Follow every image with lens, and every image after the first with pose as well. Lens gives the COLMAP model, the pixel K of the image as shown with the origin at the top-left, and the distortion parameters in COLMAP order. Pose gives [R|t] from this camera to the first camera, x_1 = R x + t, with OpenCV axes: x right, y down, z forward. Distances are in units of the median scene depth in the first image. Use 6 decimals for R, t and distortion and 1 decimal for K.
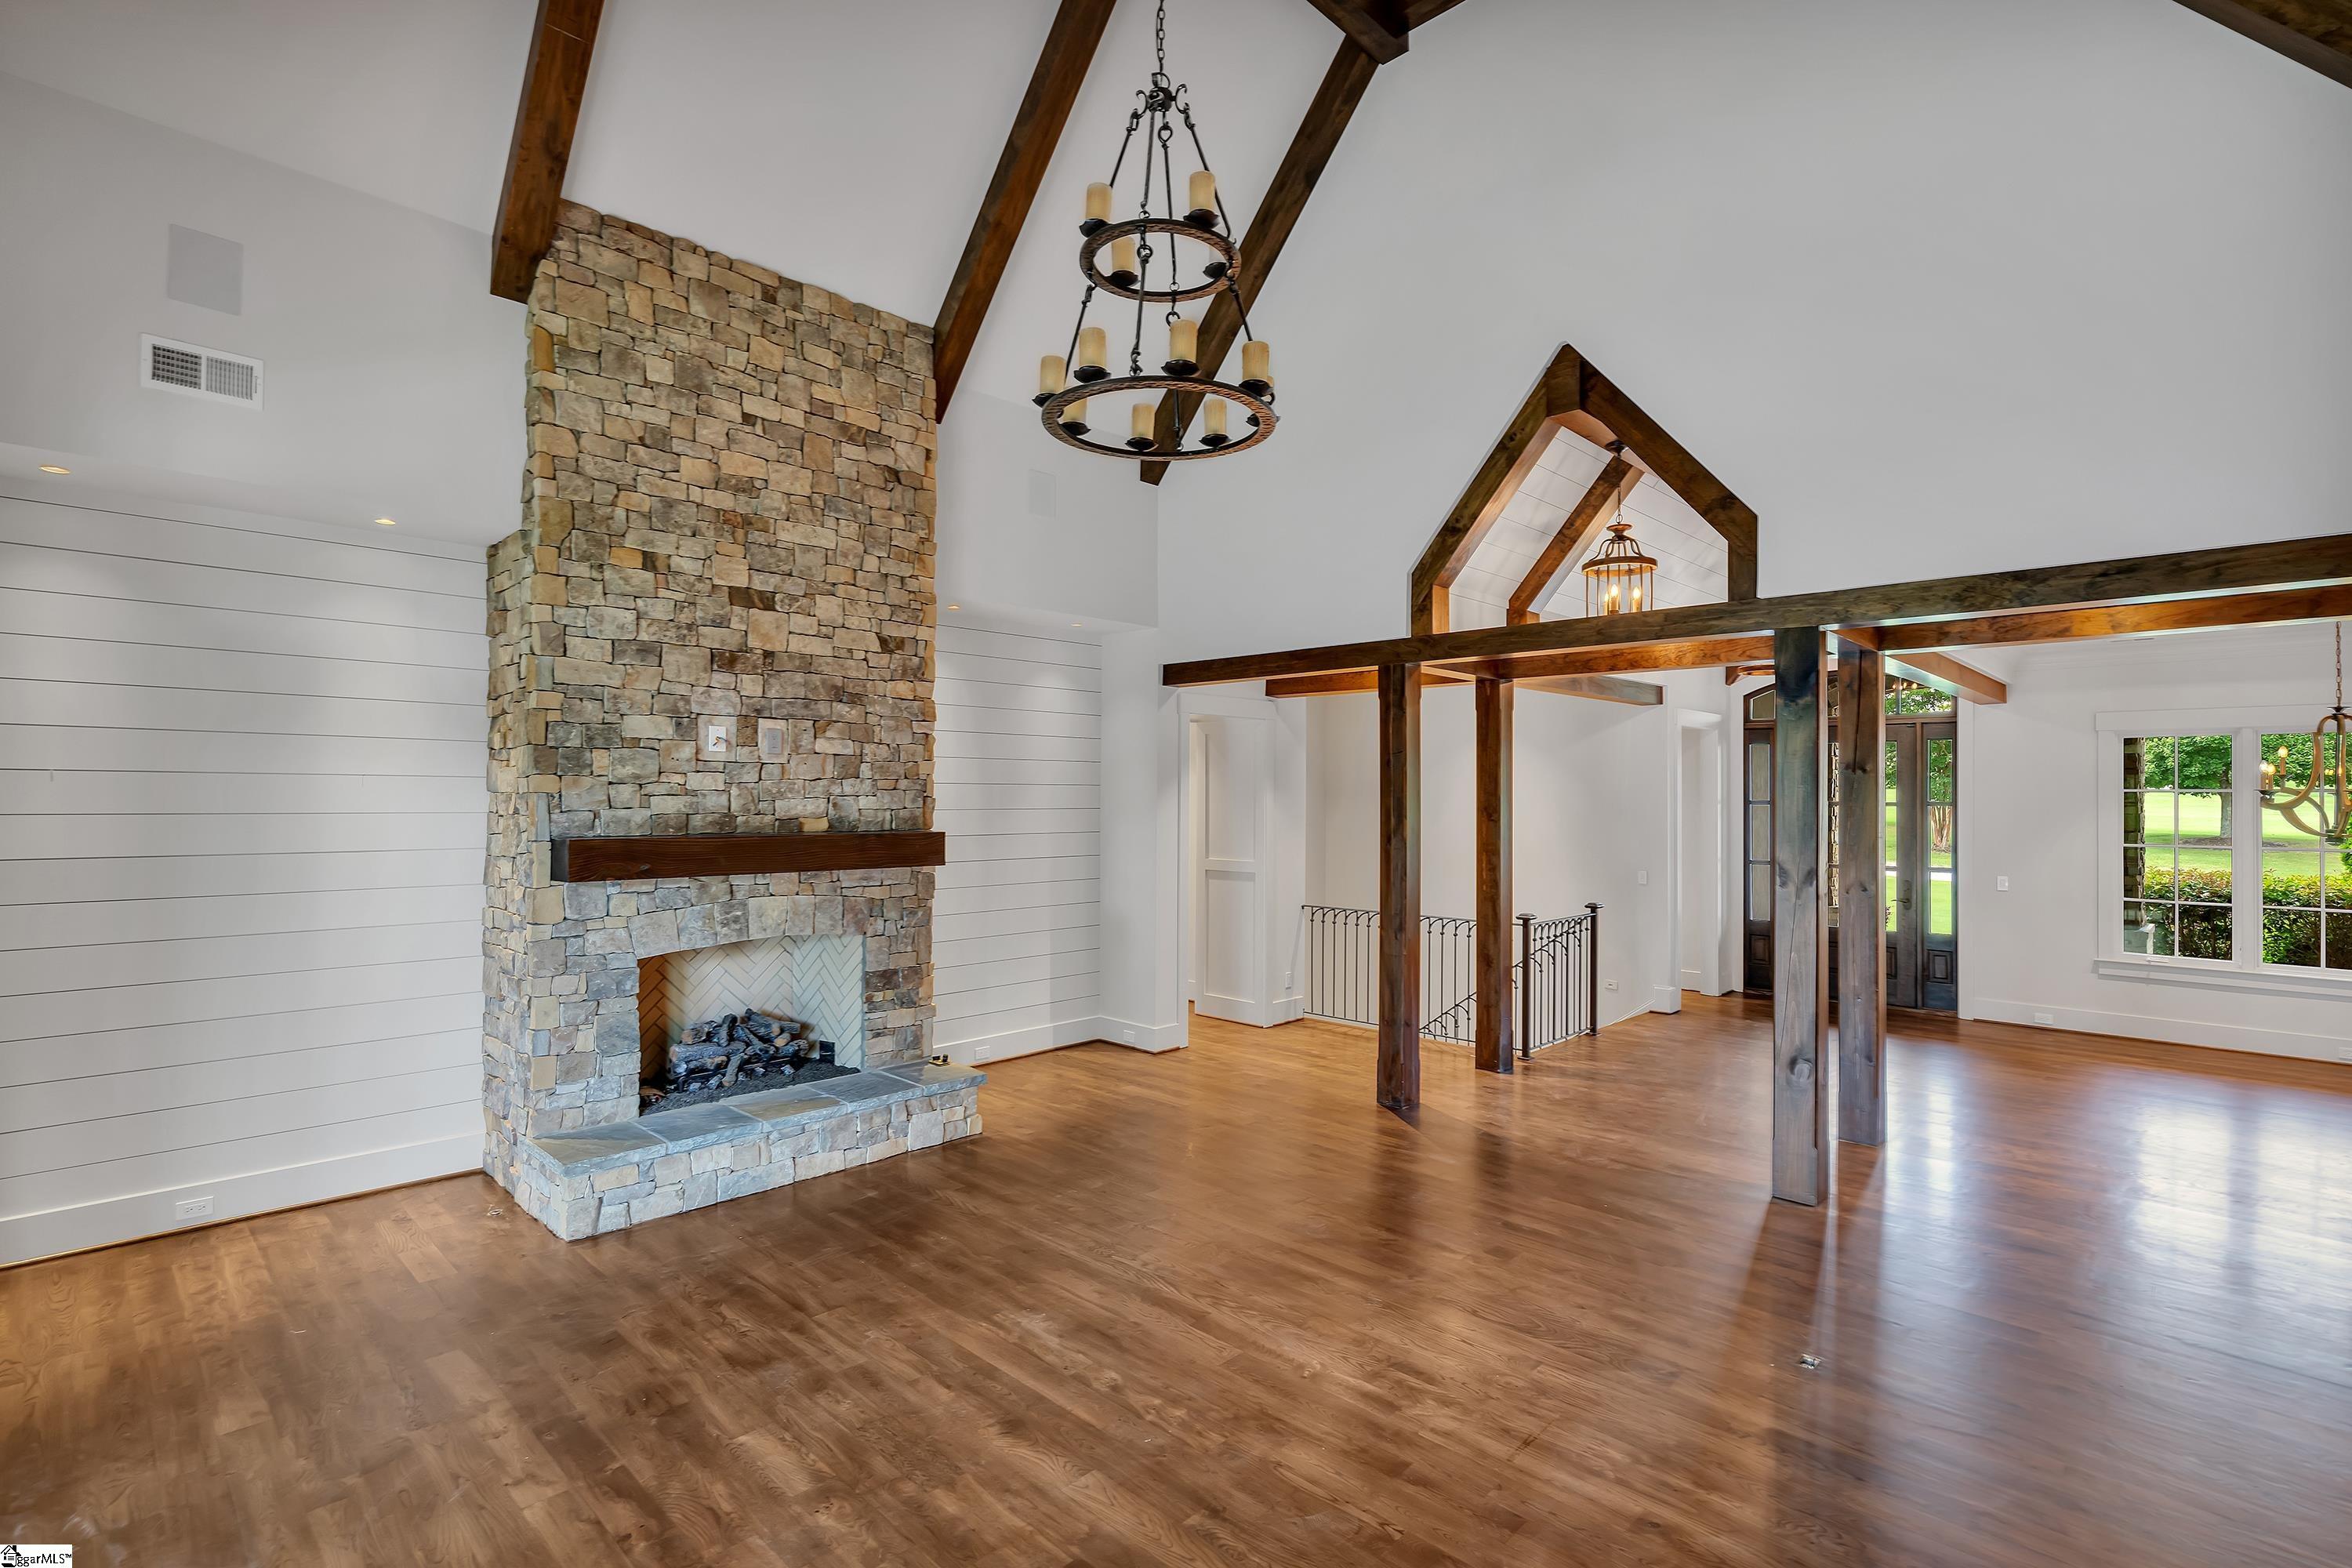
lens RADIAL K [[1096.6, 0, 1165.4], [0, 1096.6, 789.7], [0, 0, 1]] dist [0.000369, 0.000474]
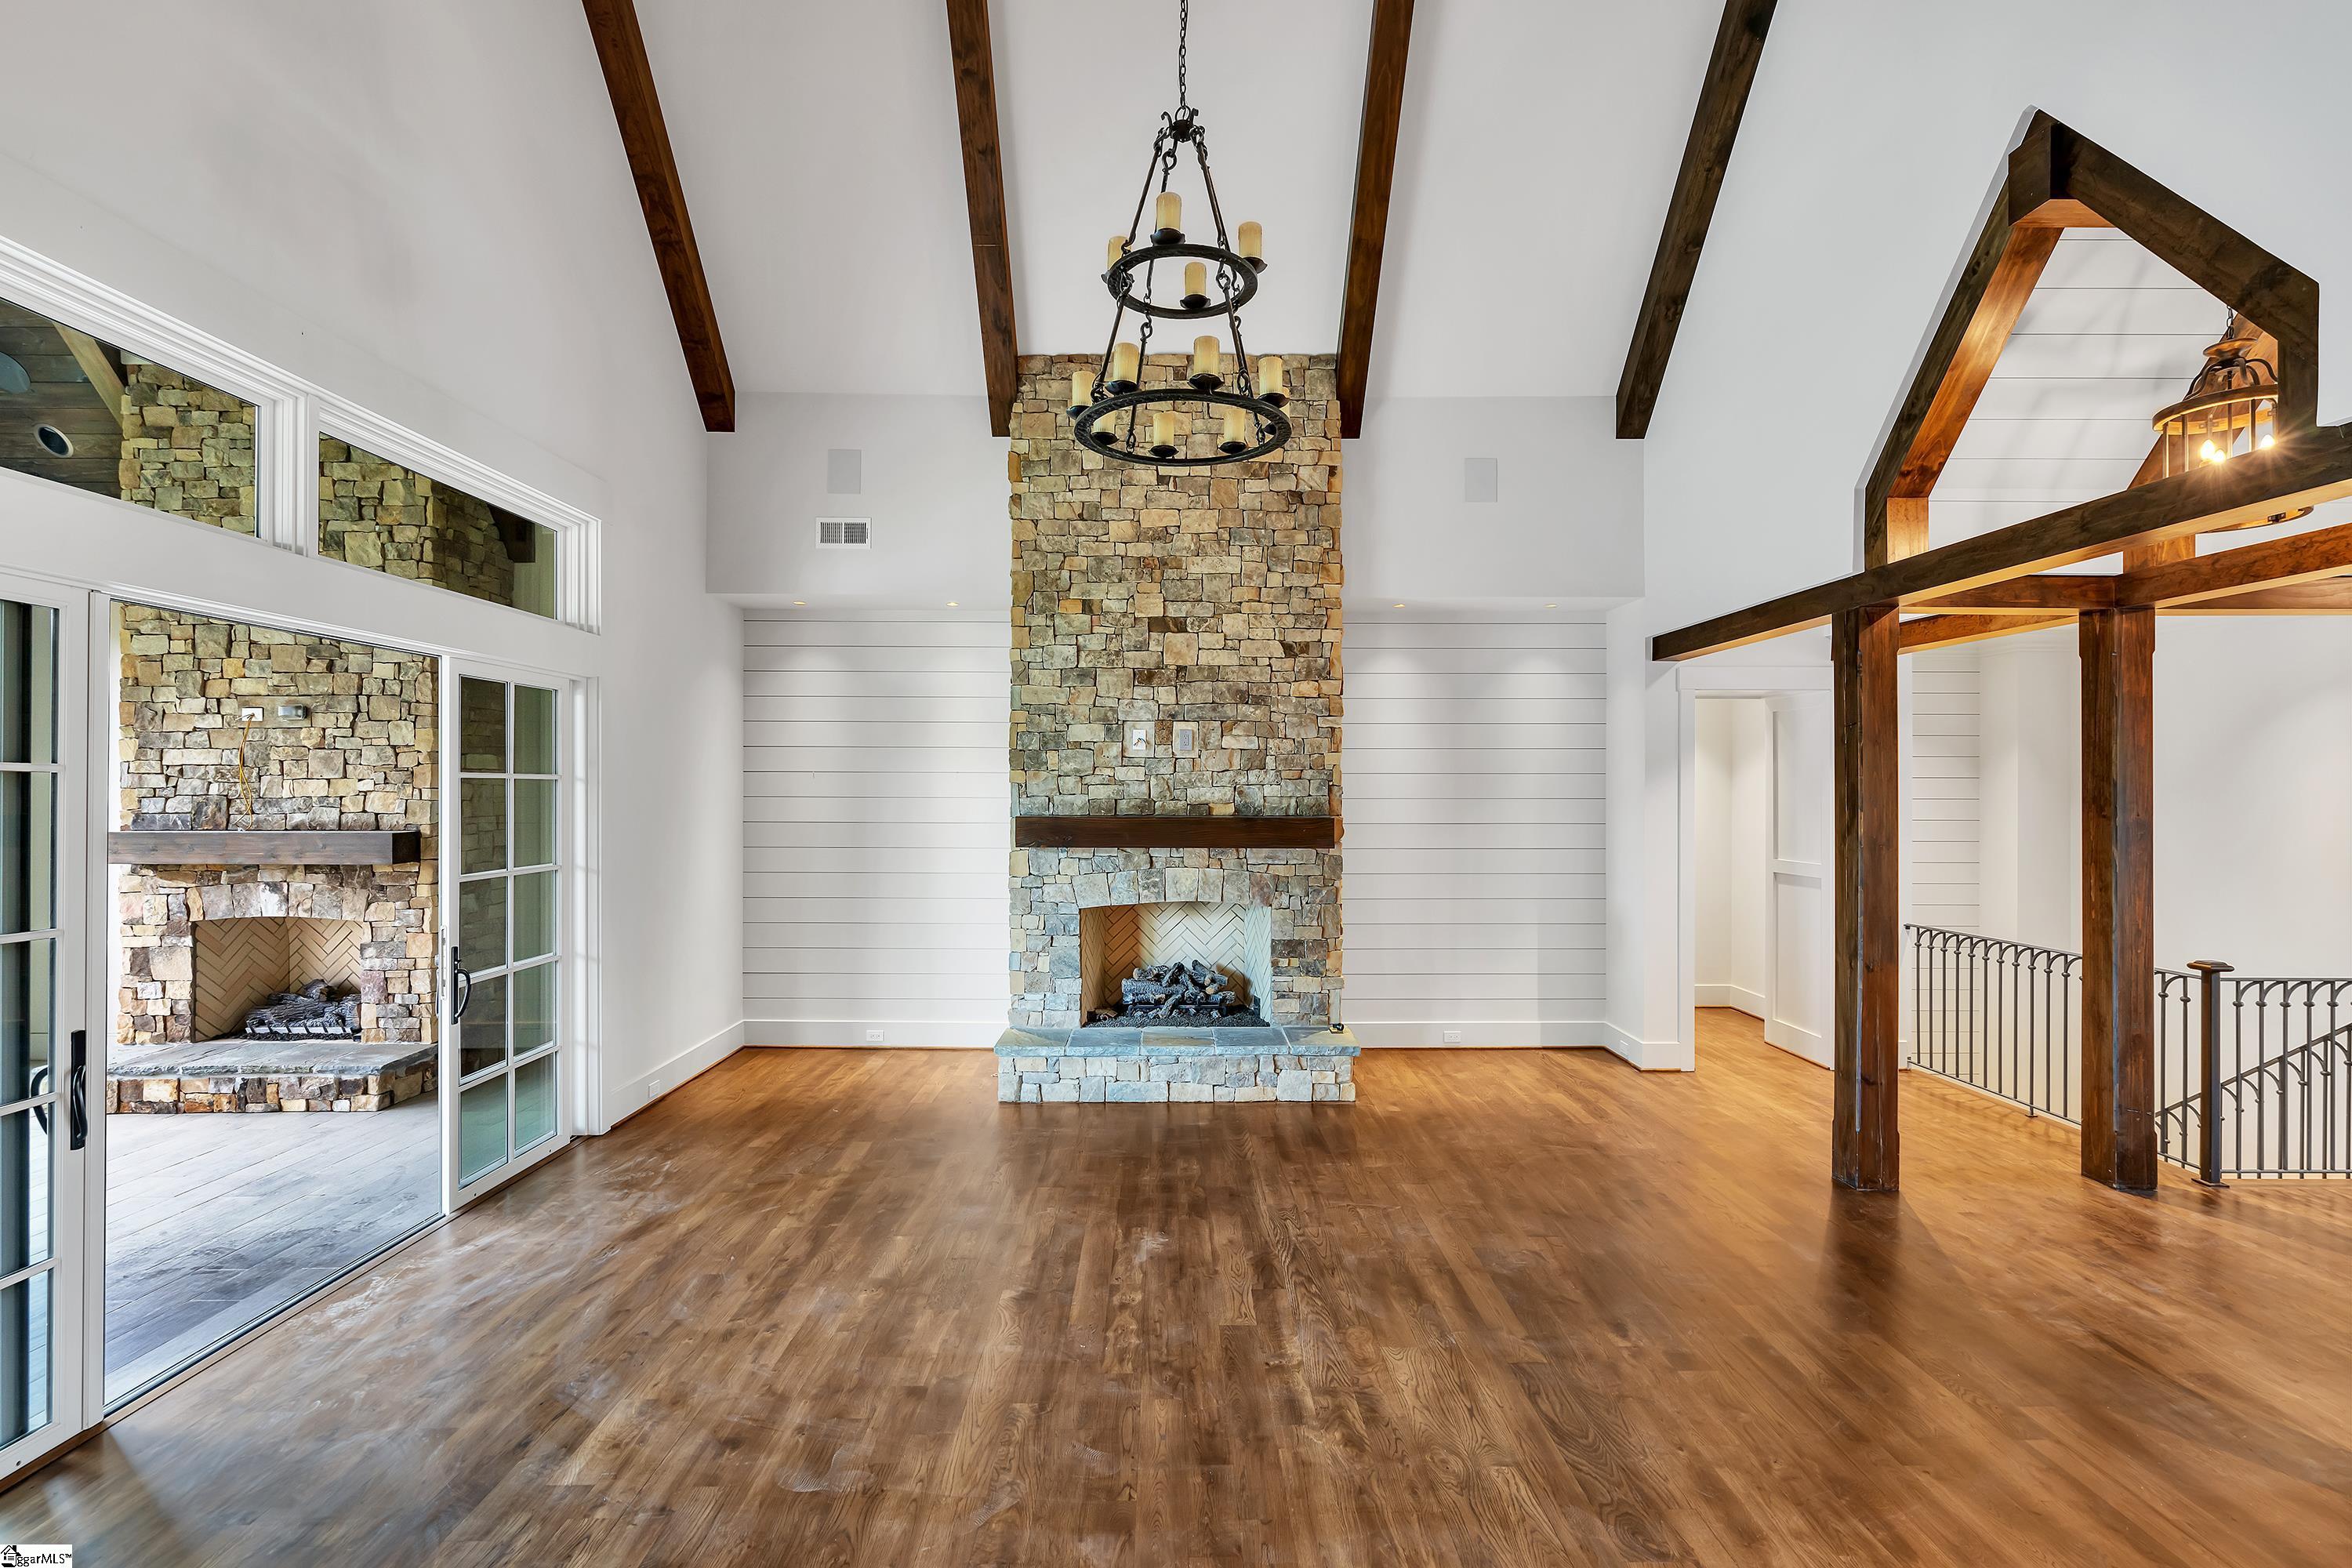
lens RADIAL K [[1050.0, 0, 1174.2], [0, 1050.0, 791.1], [0, 0, 1]] dist [-0.003572, -0.000067]
pose [[0.705284, -0.002302, -0.708921, 0.454372], [0.005186, 0.999985, 0.001912, 0.010101], [0.708906, -0.005025, 0.705286, 0.169253]]
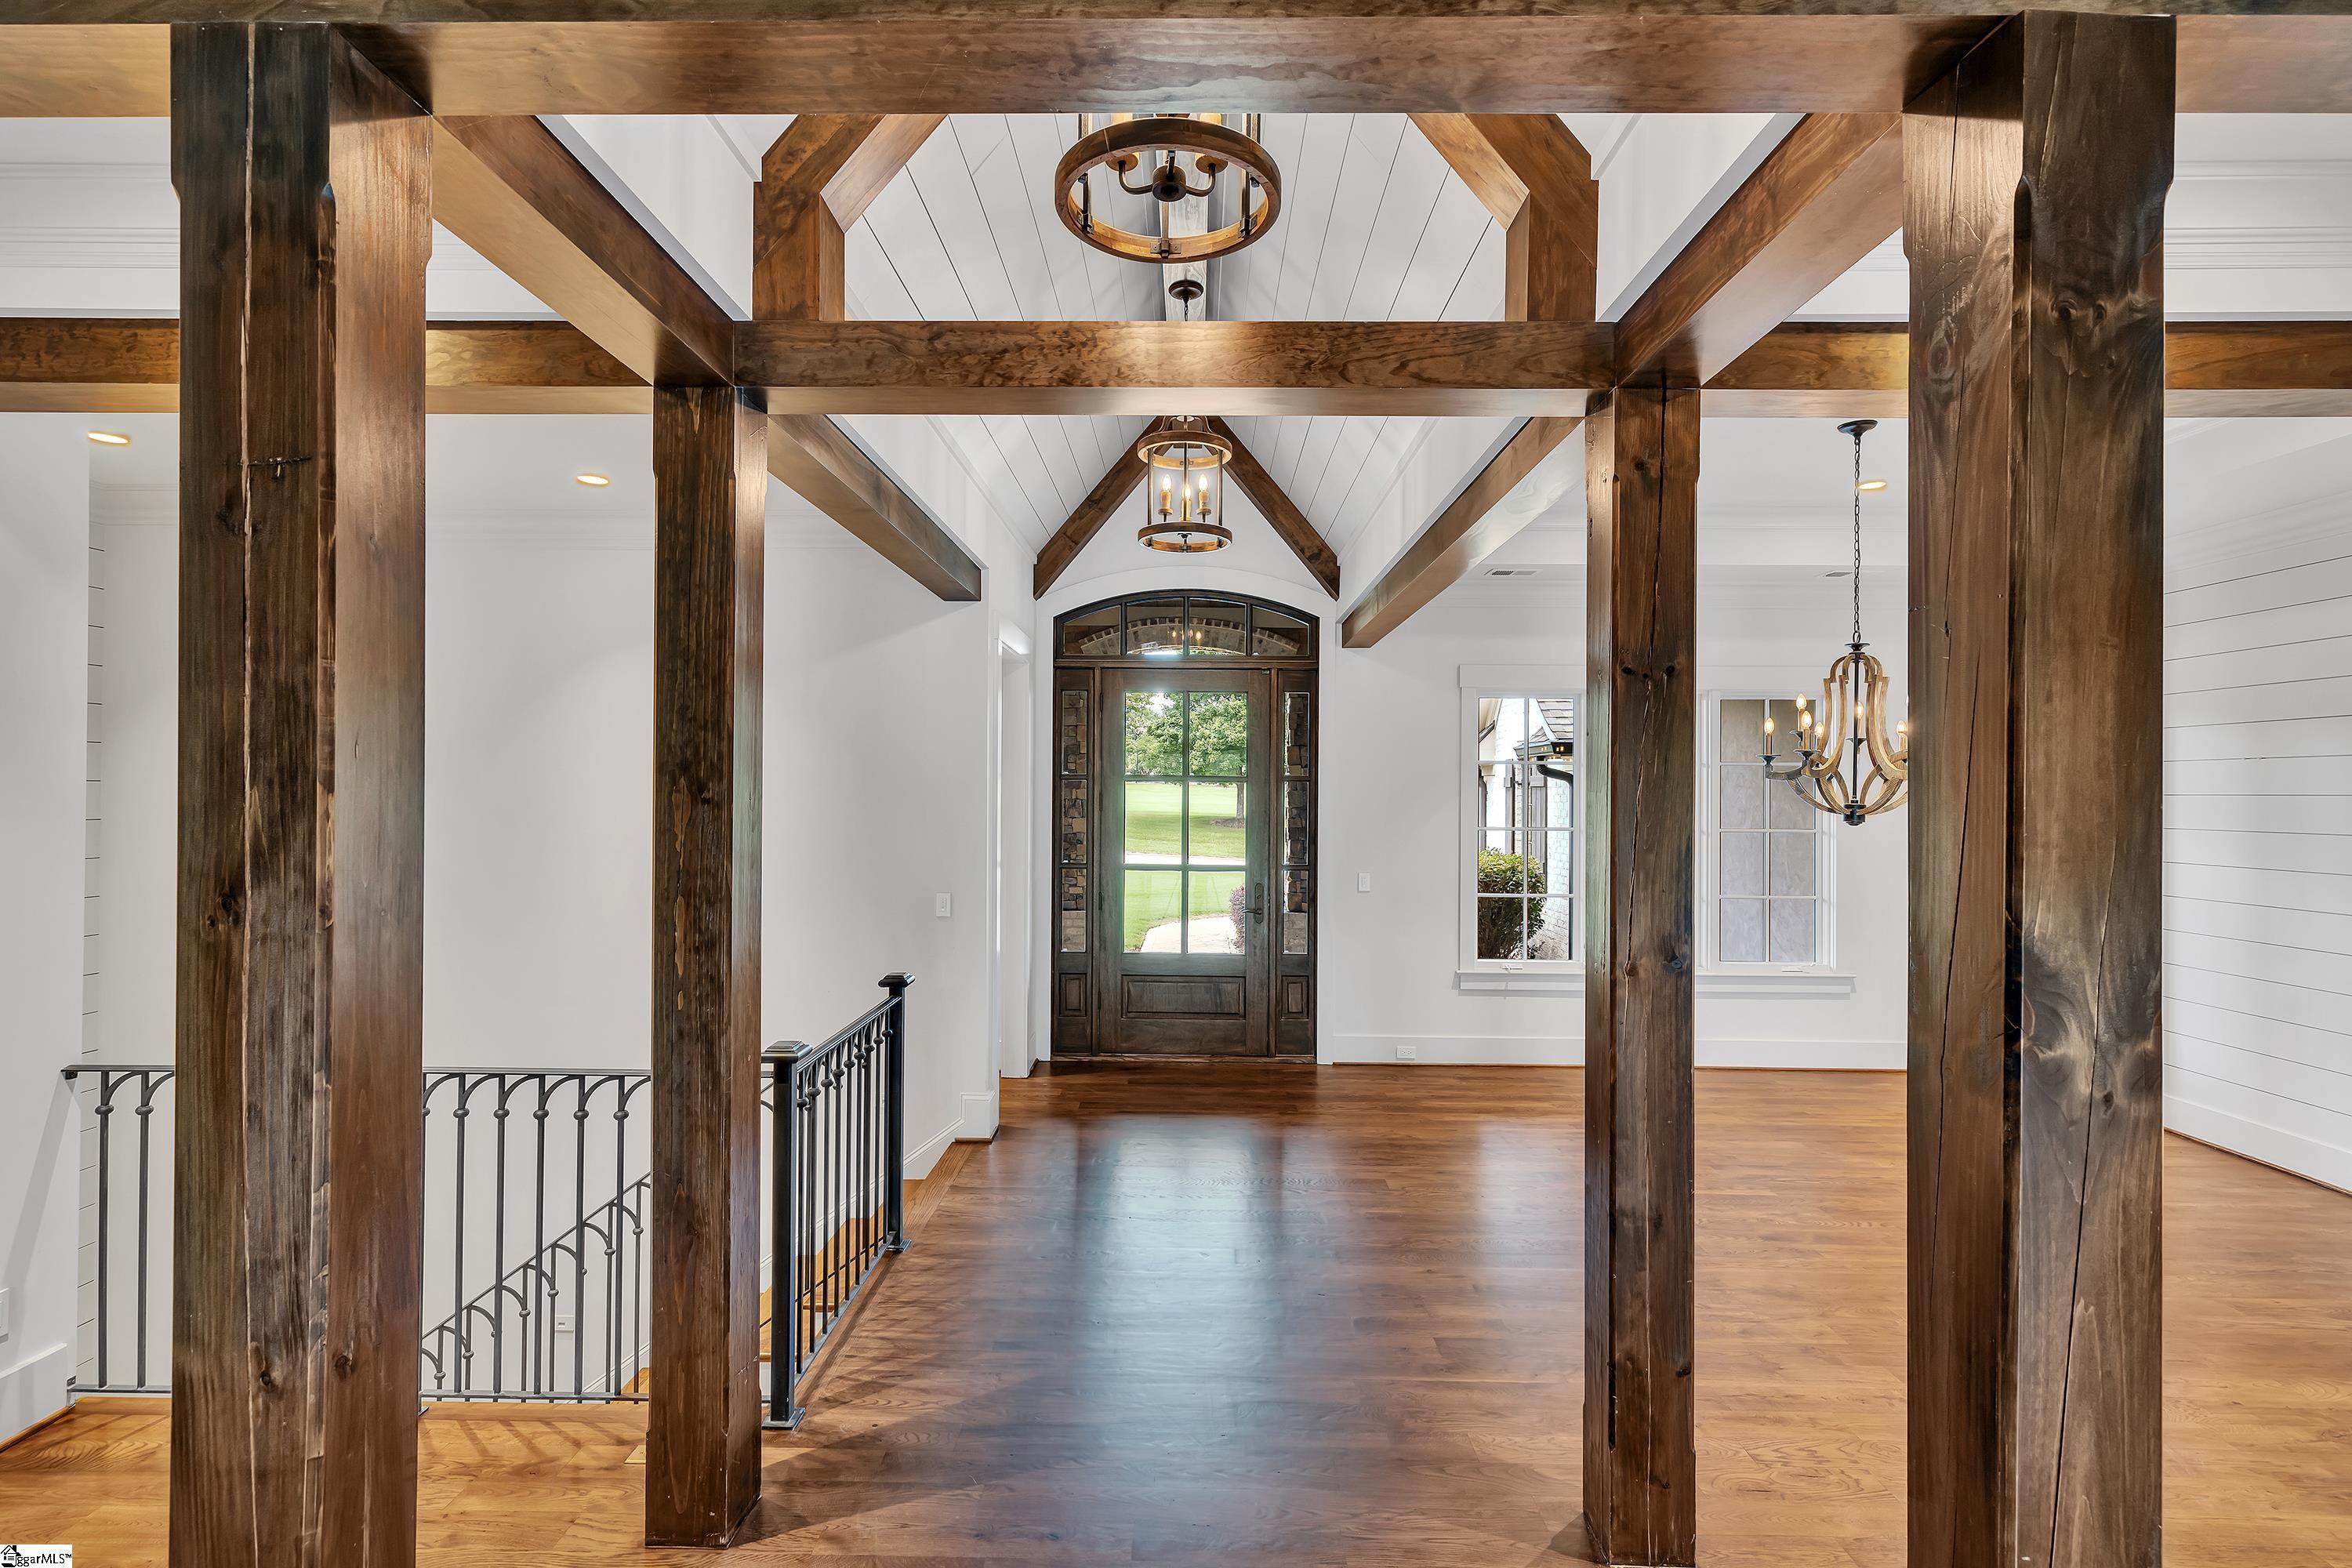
lens RADIAL K [[1092.7, 0, 1176.0], [0, 1092.7, 784.0], [0, 0, 1]] dist [-0.000552, 0.000154]
pose [[0.724987, 0.005067, 0.688744, 0.222298], [-0.008093, 0.999967, 0.001162, 0.027262], [-0.688715, -0.006416, 0.725004, 0.849658]]
